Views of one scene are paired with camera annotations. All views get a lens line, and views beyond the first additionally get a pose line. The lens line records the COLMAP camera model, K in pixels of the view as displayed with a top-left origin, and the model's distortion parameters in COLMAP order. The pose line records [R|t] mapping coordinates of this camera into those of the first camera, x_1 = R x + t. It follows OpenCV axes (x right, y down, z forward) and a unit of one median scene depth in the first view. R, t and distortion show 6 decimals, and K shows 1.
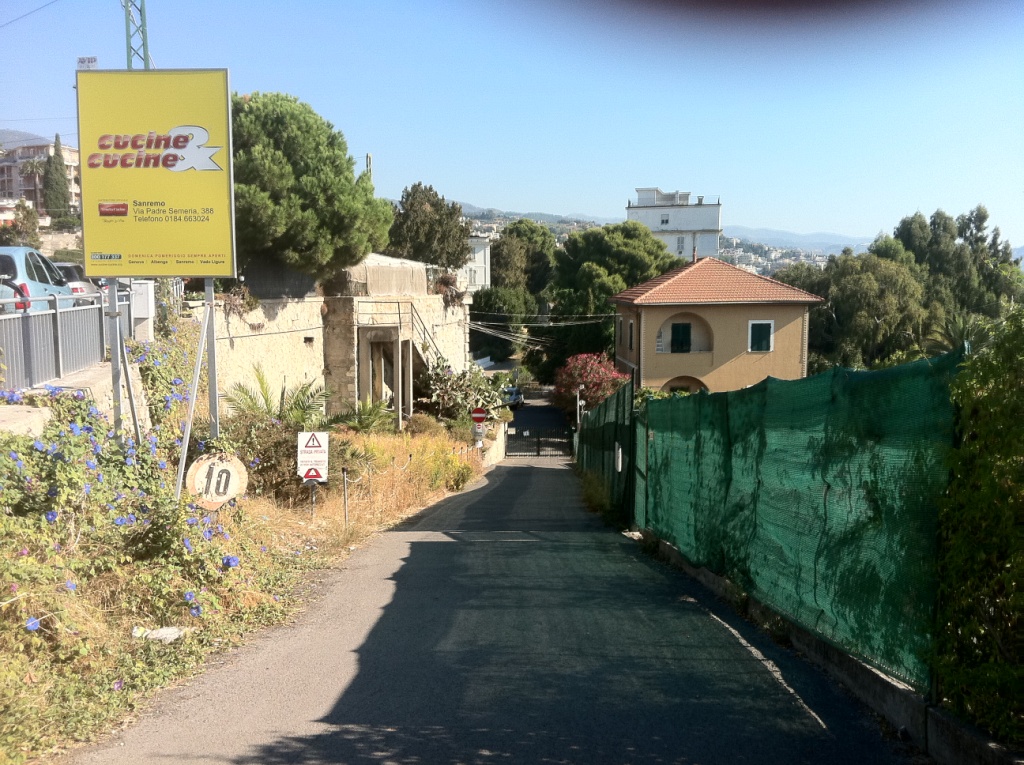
lens RADIAL K [[877.5, 0, 512.0], [0, 877.5, 384.5], [0, 0, 1]] dist [-0.013956, -0.009804]
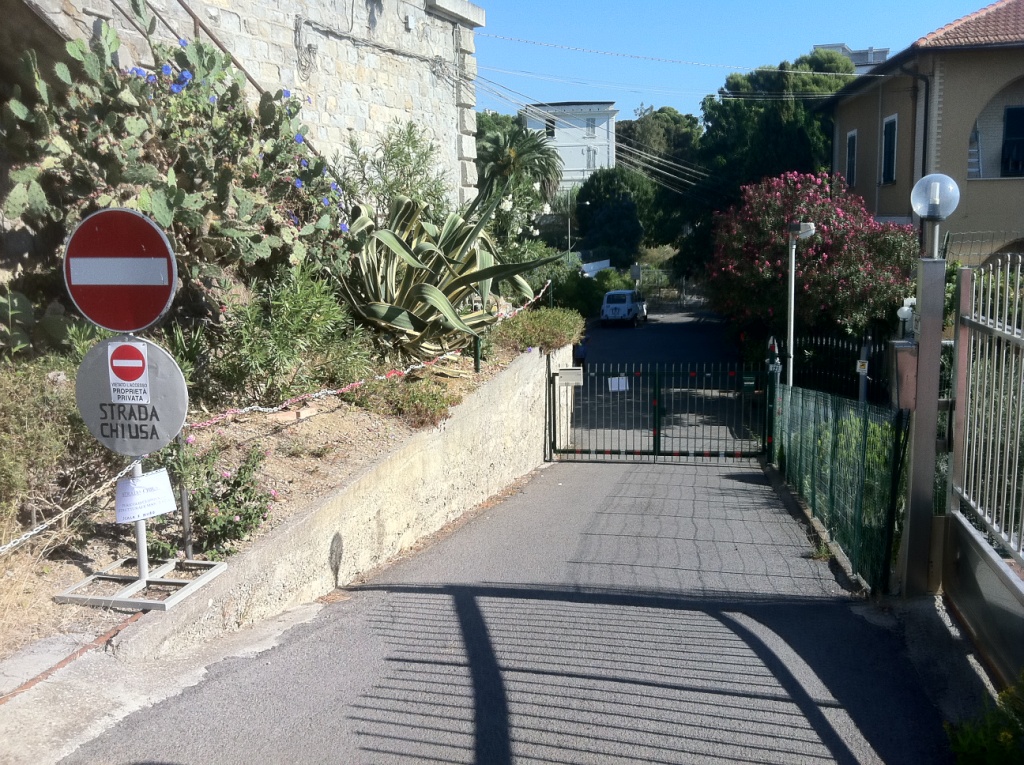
lens RADIAL K [[877.5, 0, 511.9], [0, 877.5, 382.5], [0, 0, 1]] dist [-0.013956, -0.009804]
pose [[0.986758, 0.007771, -0.162011, 0.017425], [0.004338, 0.997230, 0.074255, 0.018781], [0.162139, -0.073975, 0.983991, 0.407207]]
